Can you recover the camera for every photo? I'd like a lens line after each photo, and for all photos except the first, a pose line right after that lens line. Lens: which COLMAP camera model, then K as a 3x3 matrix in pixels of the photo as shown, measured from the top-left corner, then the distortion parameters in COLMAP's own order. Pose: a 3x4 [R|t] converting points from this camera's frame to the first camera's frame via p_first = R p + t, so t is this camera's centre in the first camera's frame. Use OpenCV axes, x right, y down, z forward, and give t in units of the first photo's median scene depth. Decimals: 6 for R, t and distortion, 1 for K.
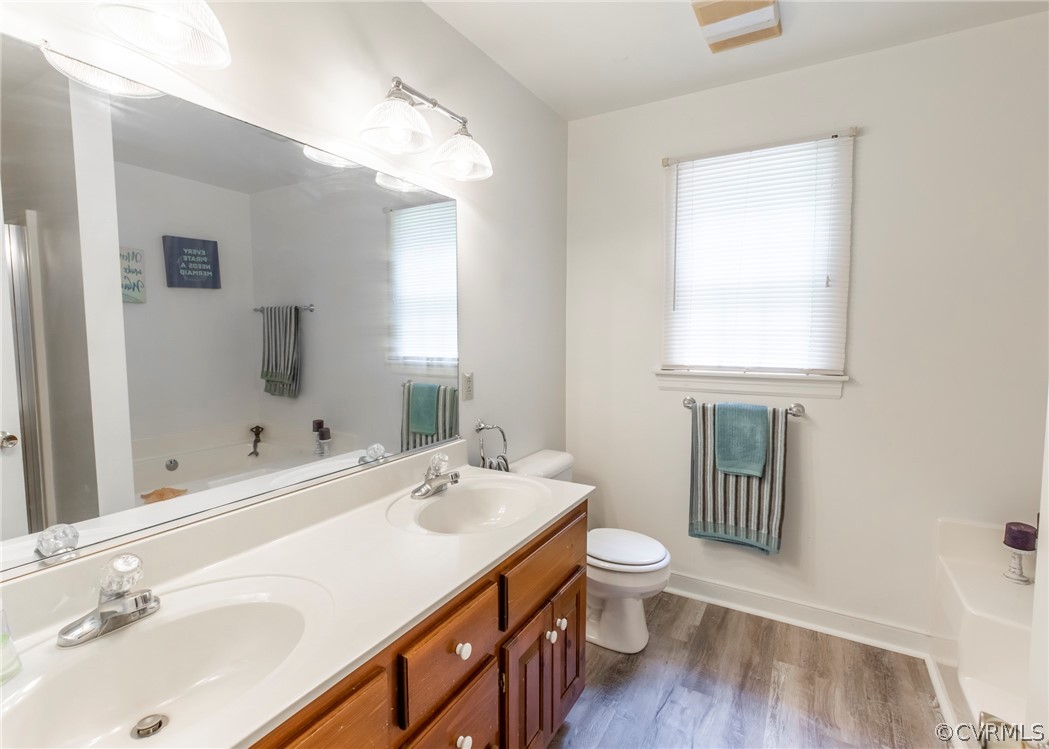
lens RADIAL K [[508.0, 0, 517.7], [0, 508.0, 369.4], [0, 0, 1]] dist [0.005480, -0.001738]
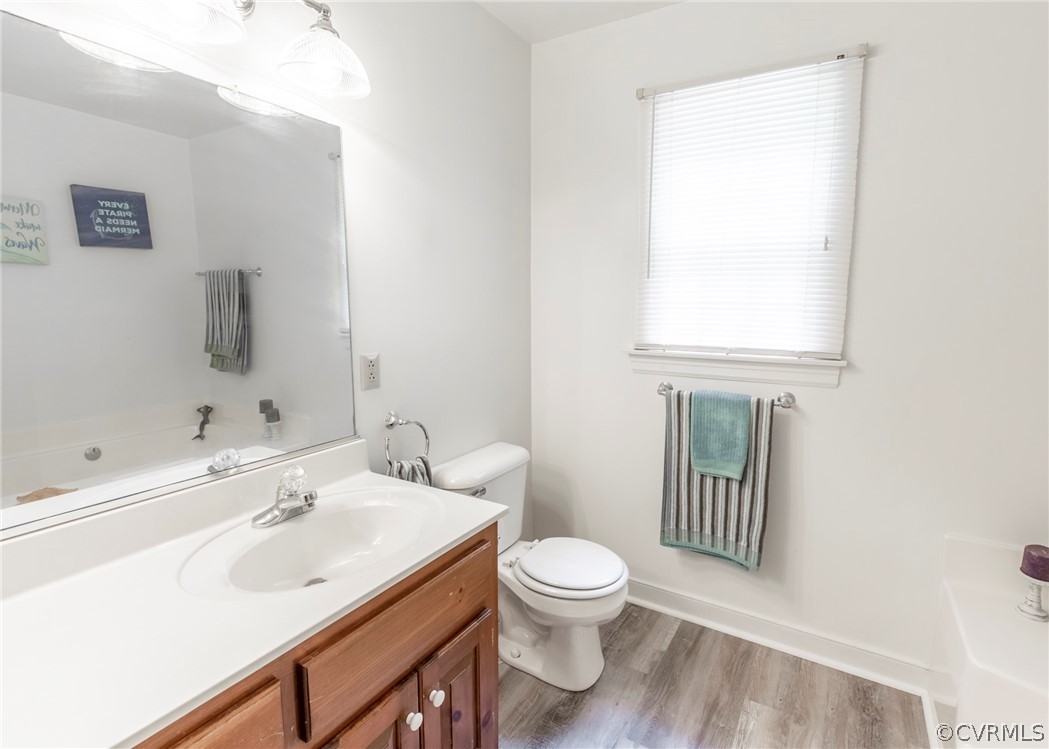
lens RADIAL K [[546.6, 0, 530.6], [0, 546.6, 372.6], [0, 0, 1]] dist [0.002806, -0.002661]
pose [[0.999739, 0.005192, 0.022267, 0.120160], [-0.006438, 0.998396, 0.056247, -0.013736], [-0.021939, -0.056375, 0.998169, 0.130836]]
